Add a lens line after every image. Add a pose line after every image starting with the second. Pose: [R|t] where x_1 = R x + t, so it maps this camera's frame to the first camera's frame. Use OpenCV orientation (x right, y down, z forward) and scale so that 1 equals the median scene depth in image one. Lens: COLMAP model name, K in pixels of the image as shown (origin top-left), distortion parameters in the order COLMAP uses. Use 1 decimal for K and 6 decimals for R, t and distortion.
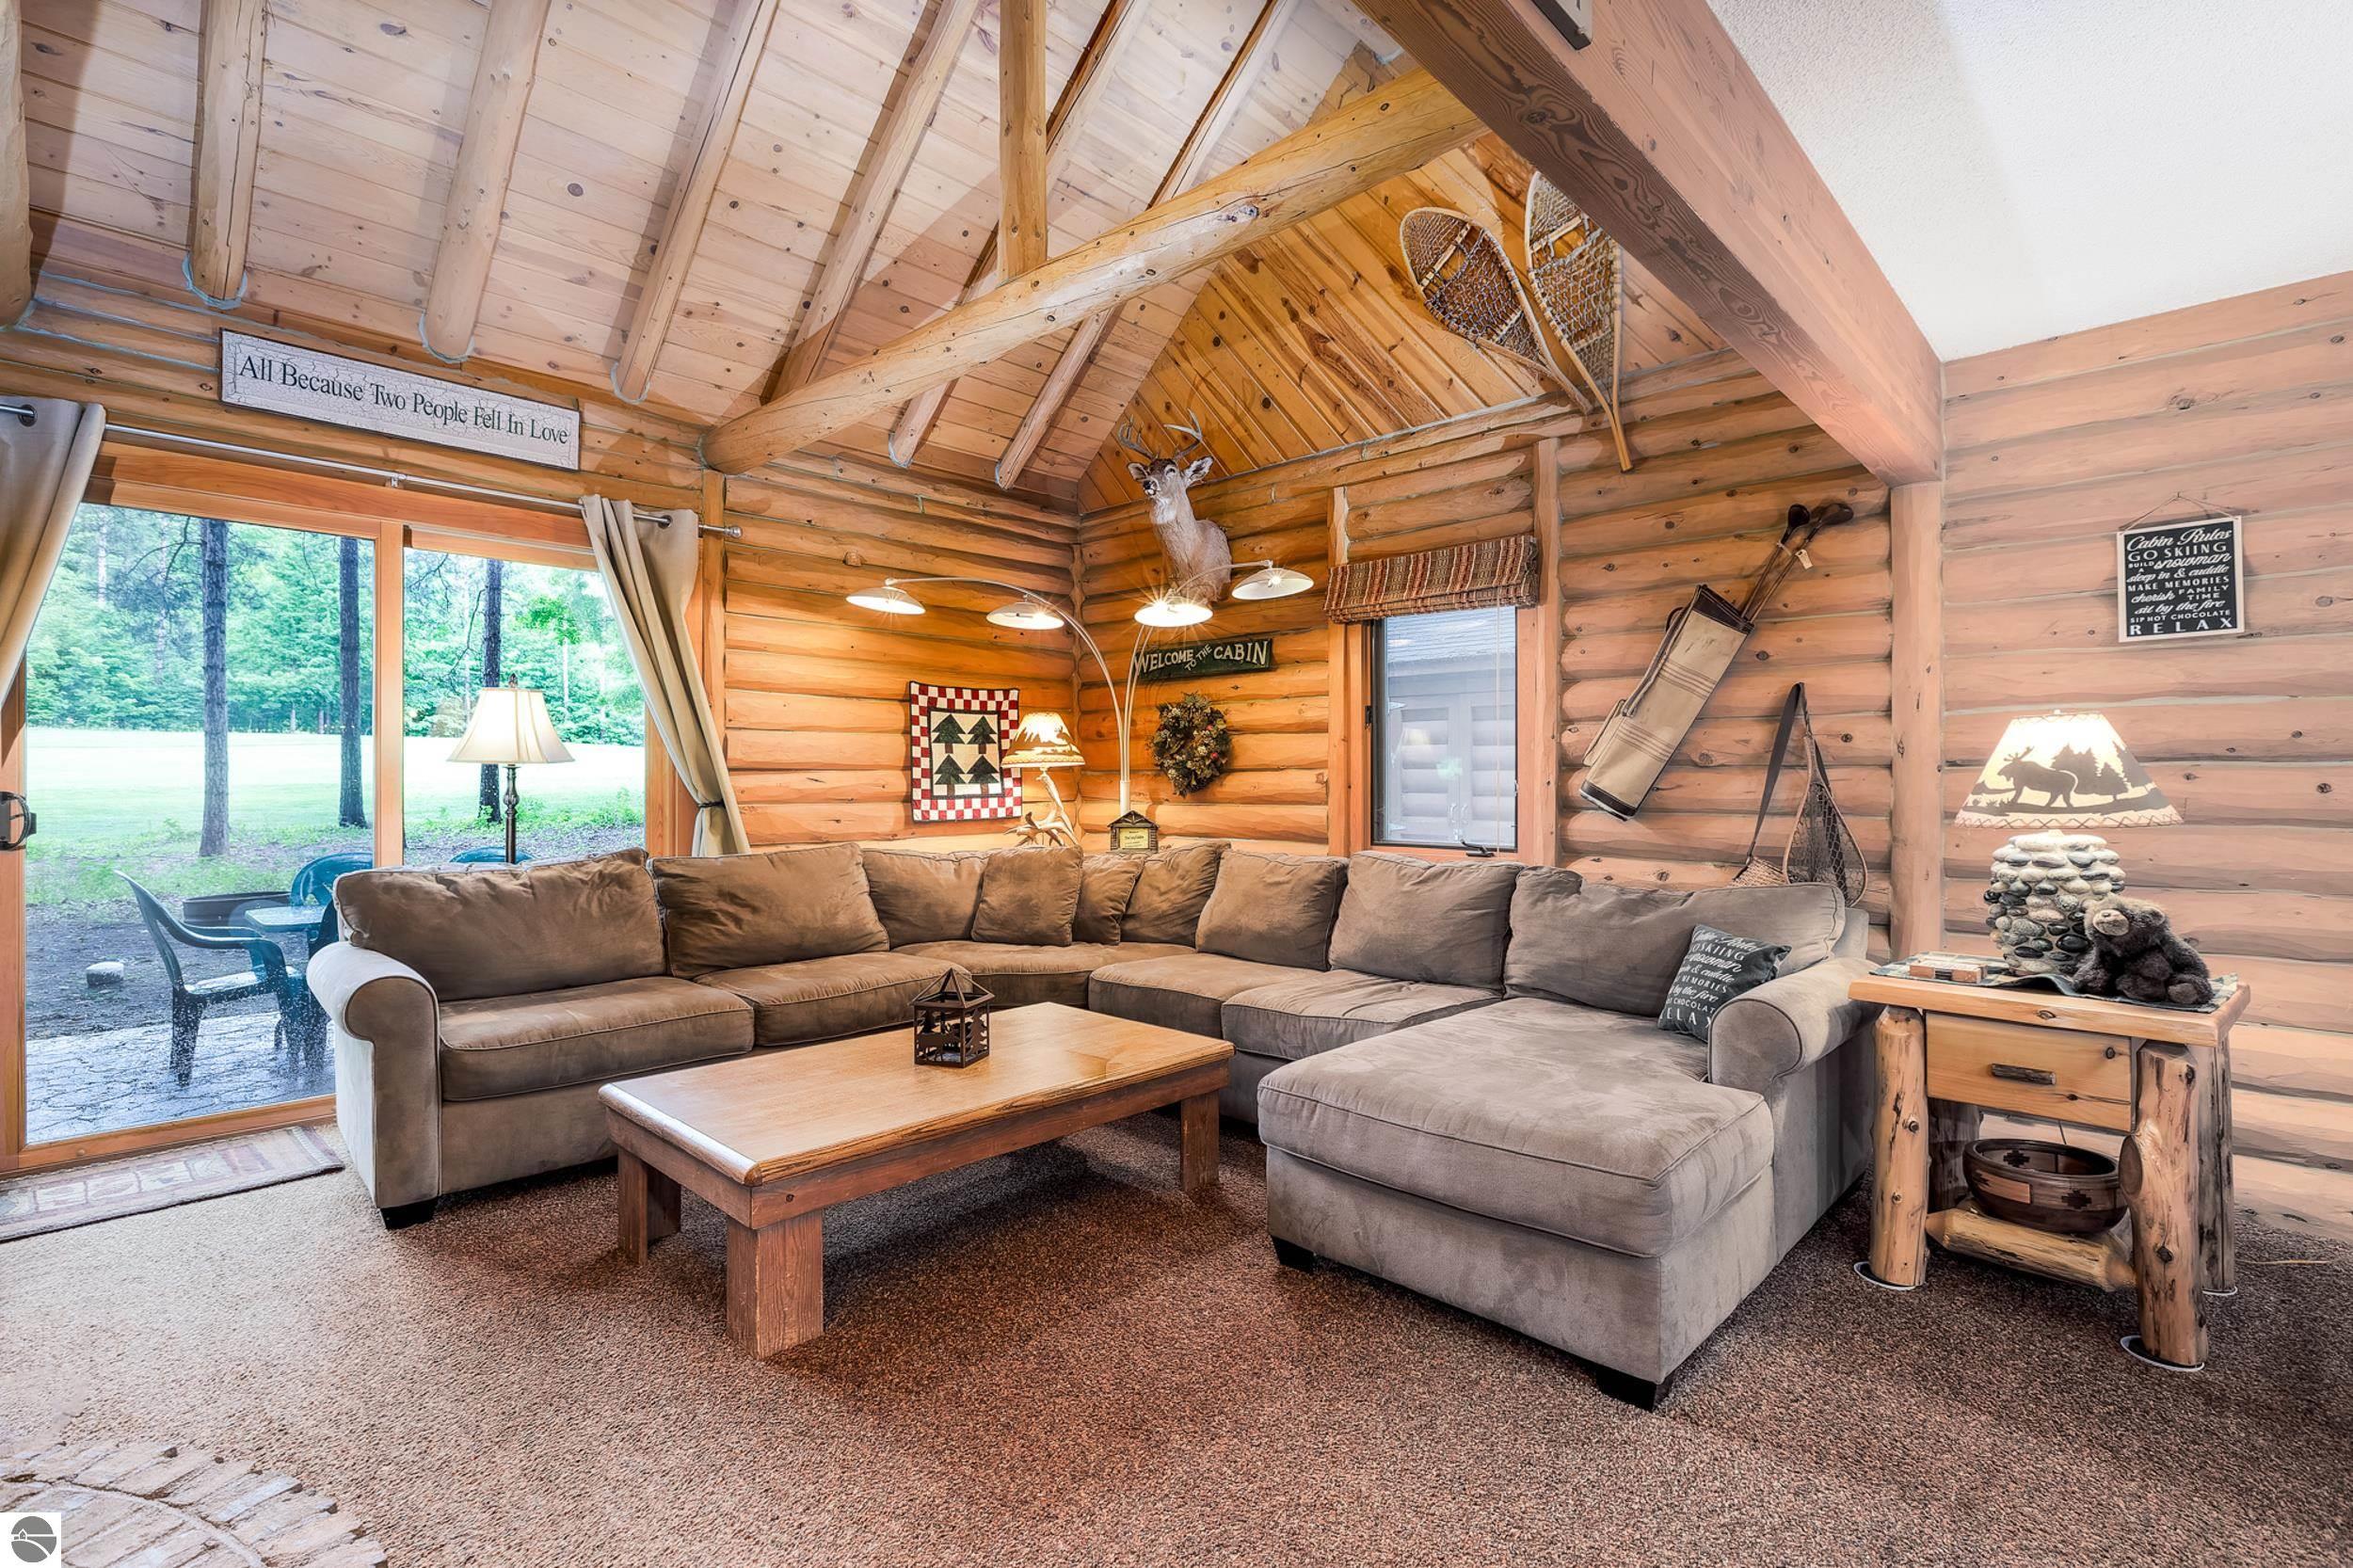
lens RADIAL K [[1086.4, 0, 1168.4], [0, 1086.4, 782.8], [0, 0, 1]] dist [0.001241, 0.001769]
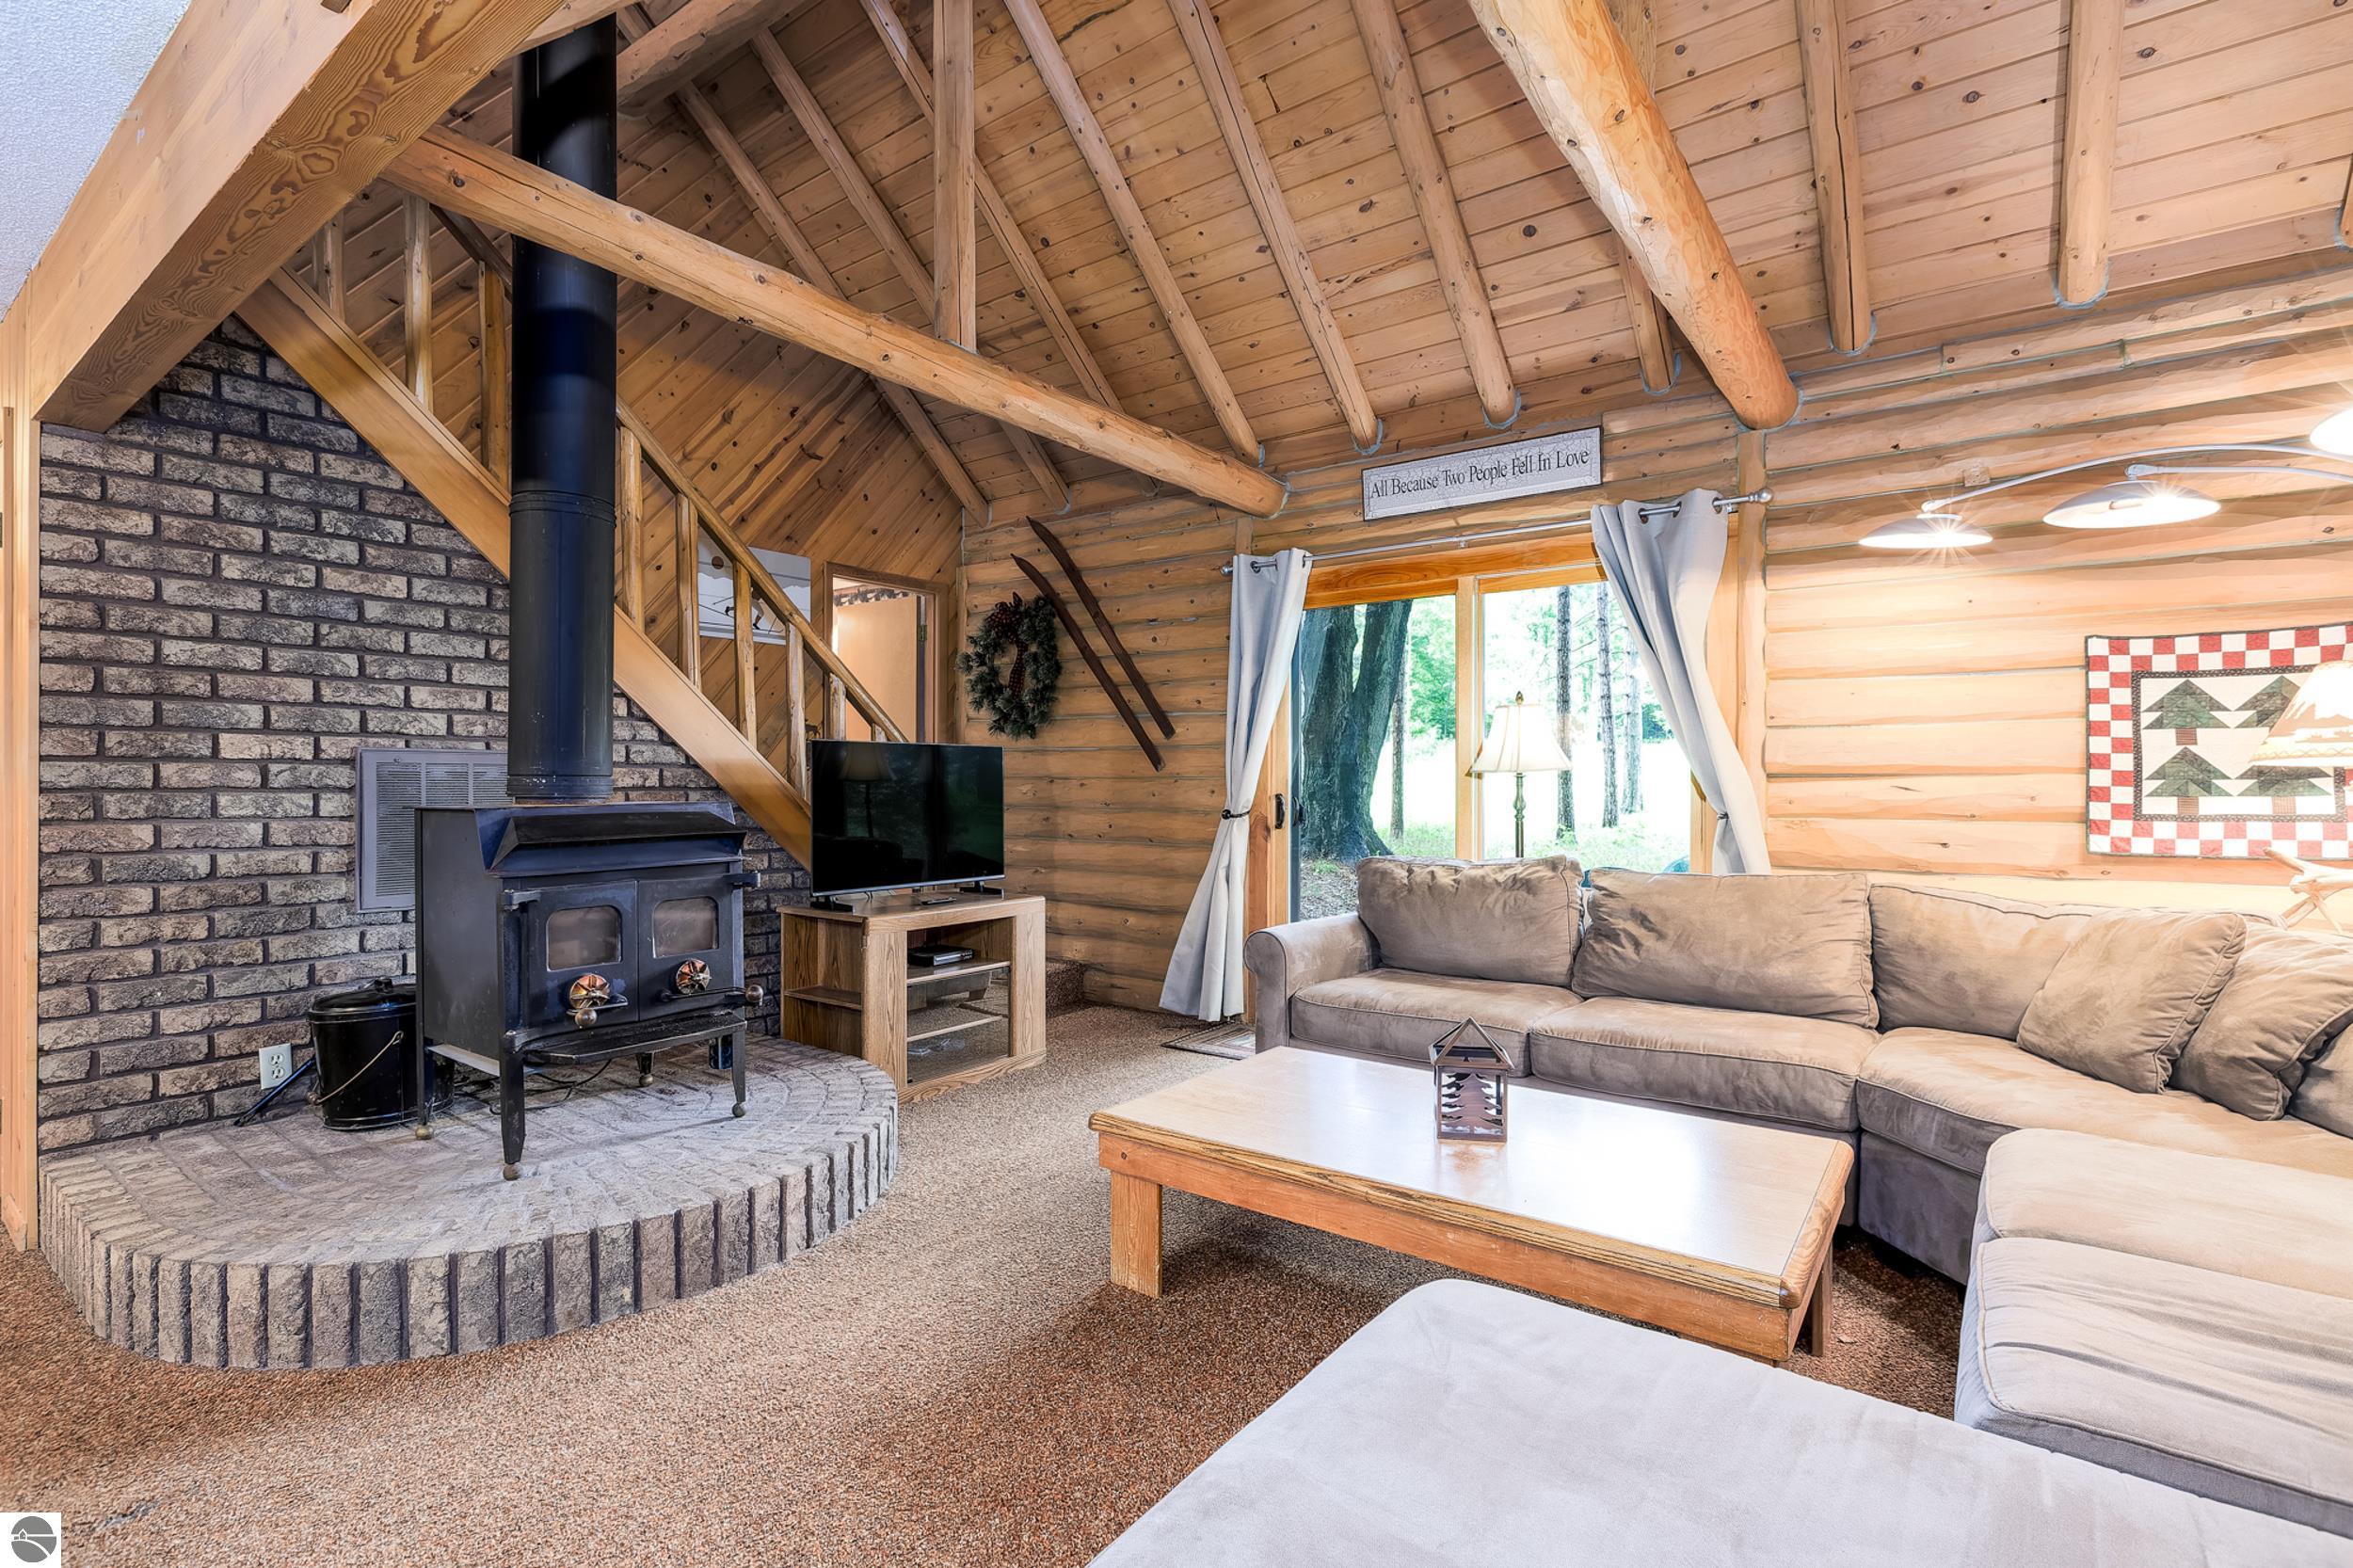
lens RADIAL K [[1086.4, 0, 1193.1], [0, 1086.4, 786.6], [0, 0, 1]] dist [0.001241, 0.001769]
pose [[0.136614, 0.000830, -0.990624, 0.728305], [-0.004533, 0.999990, 0.000213, -0.004047], [0.990614, 0.004462, 0.136617, 0.845446]]
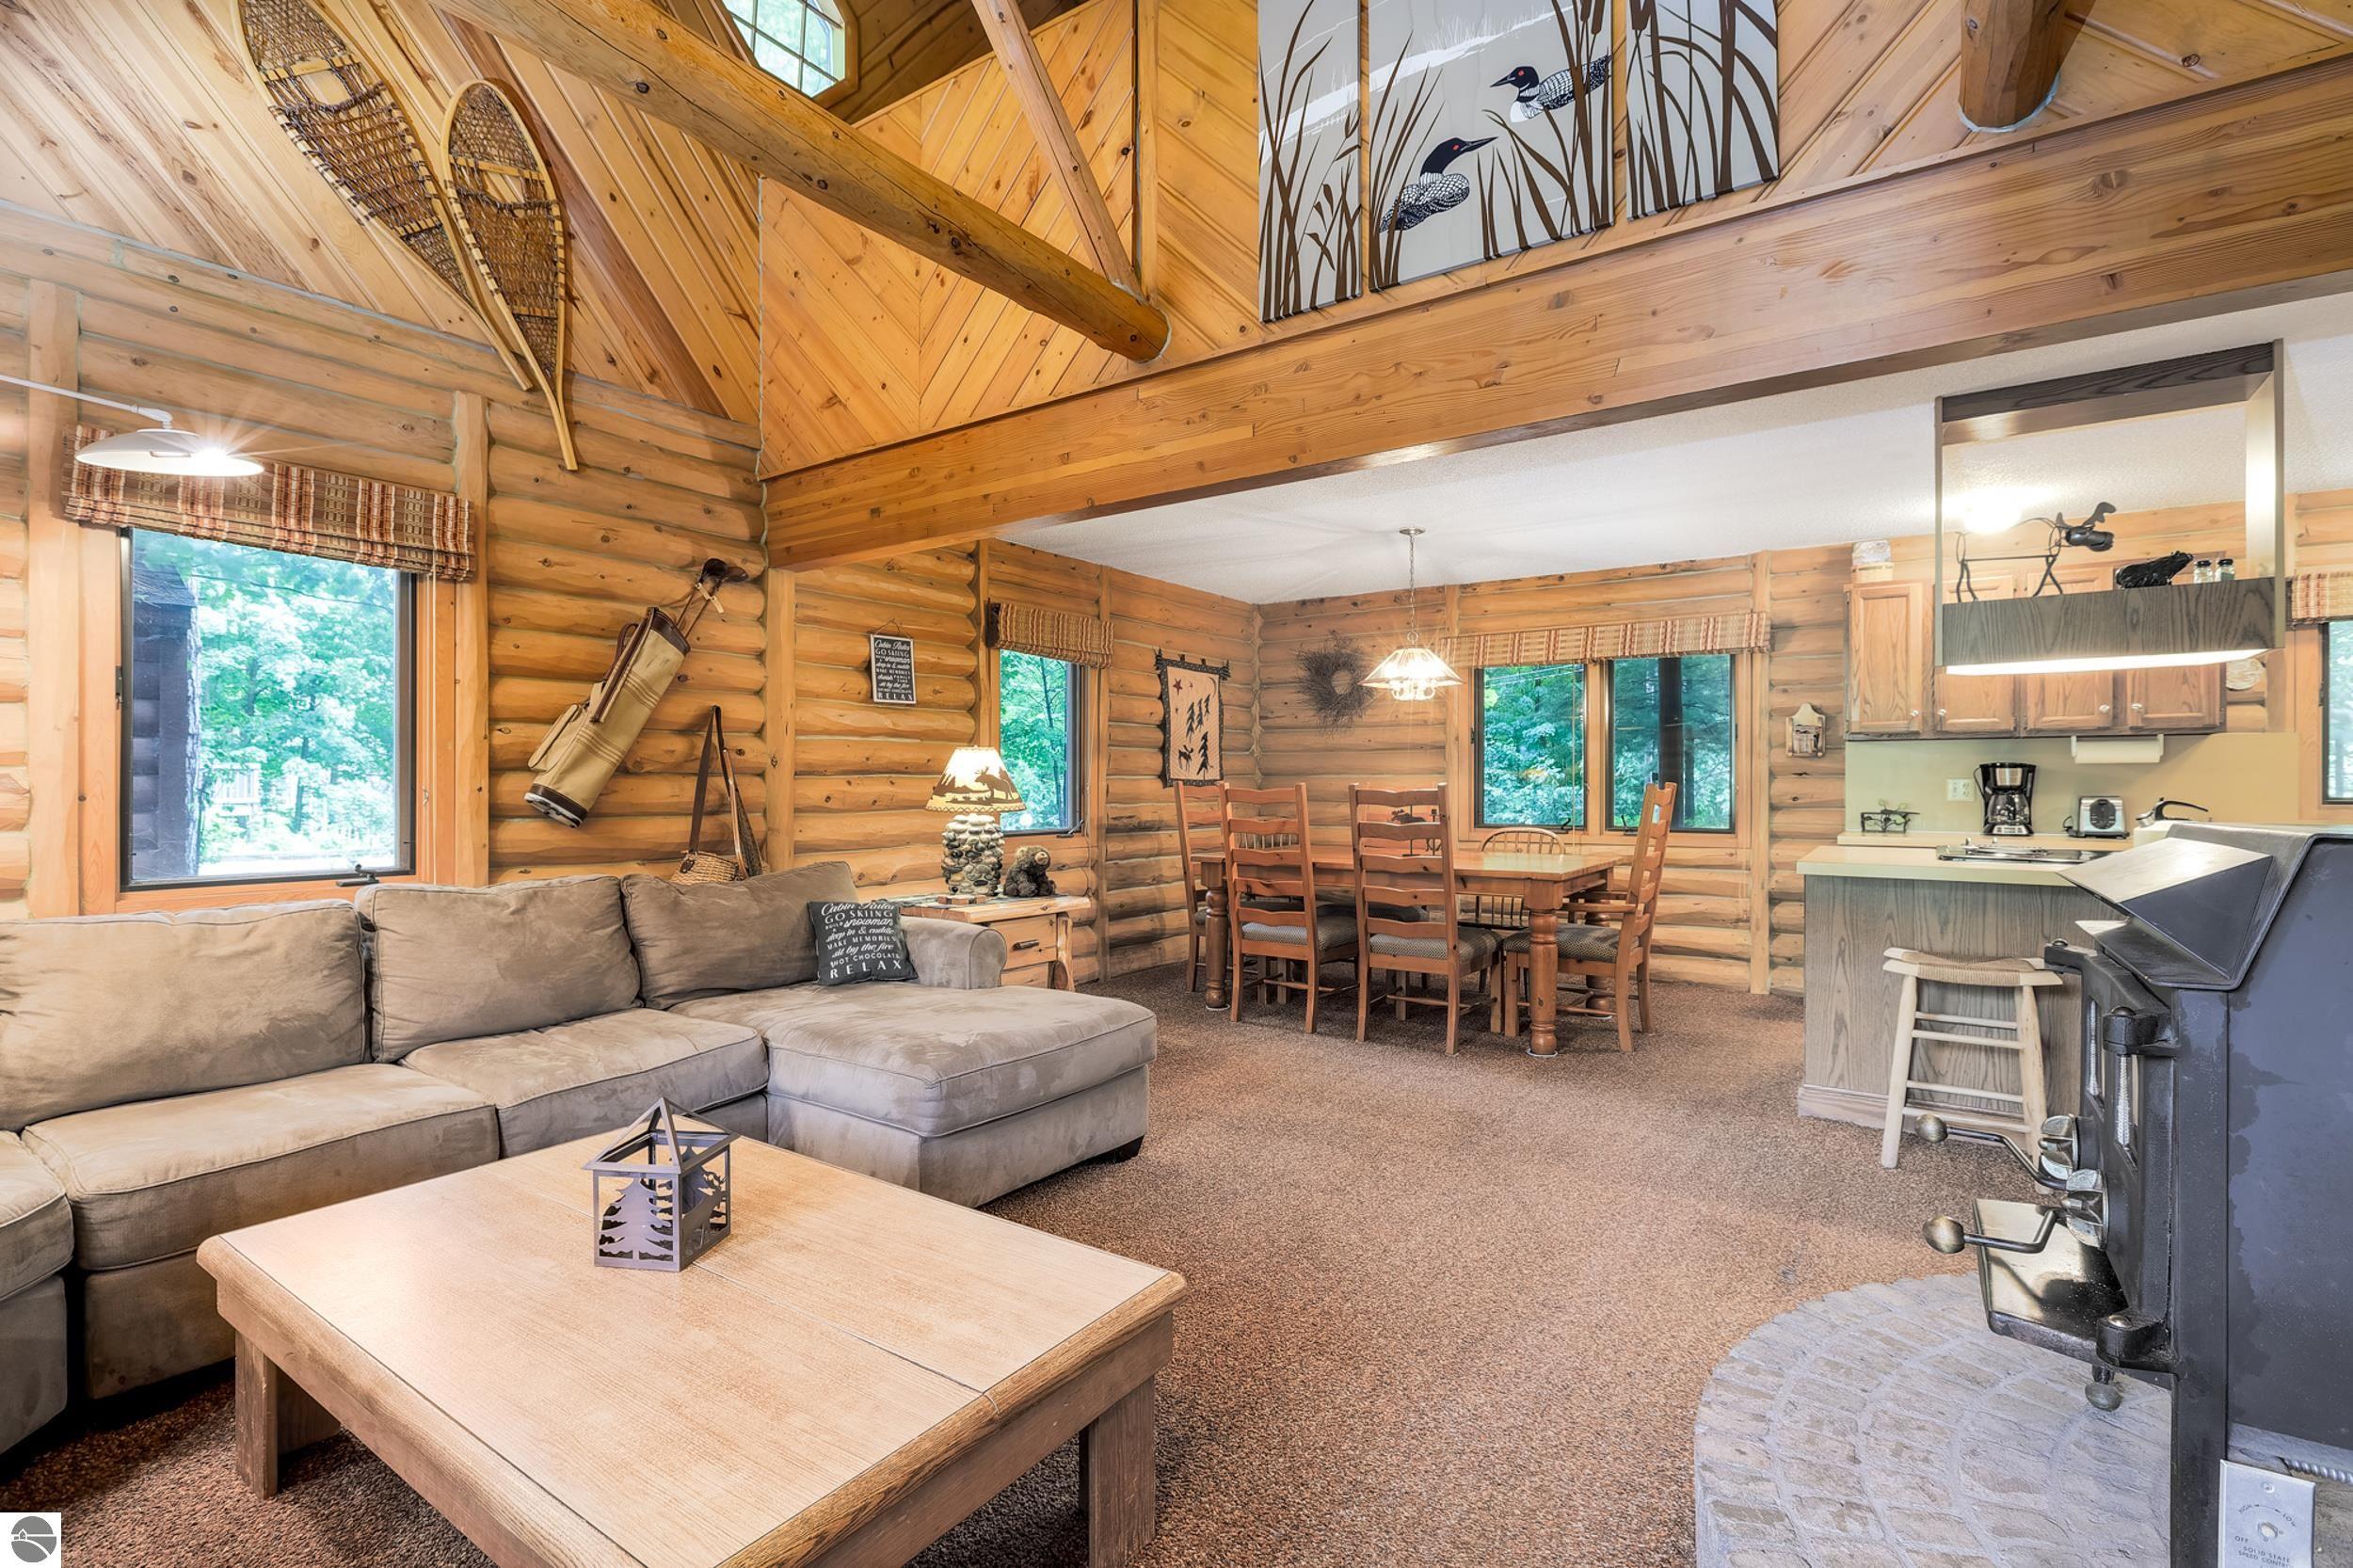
lens RADIAL K [[1086.4, 0, 1192.5], [0, 1086.4, 795.9], [0, 0, 1]] dist [0.001241, 0.001769]
pose [[-0.171320, -0.013439, 0.985124, -1.050172], [0.001160, 0.999904, 0.013842, -0.009784], [-0.985215, 0.003514, -0.171288, 1.010765]]
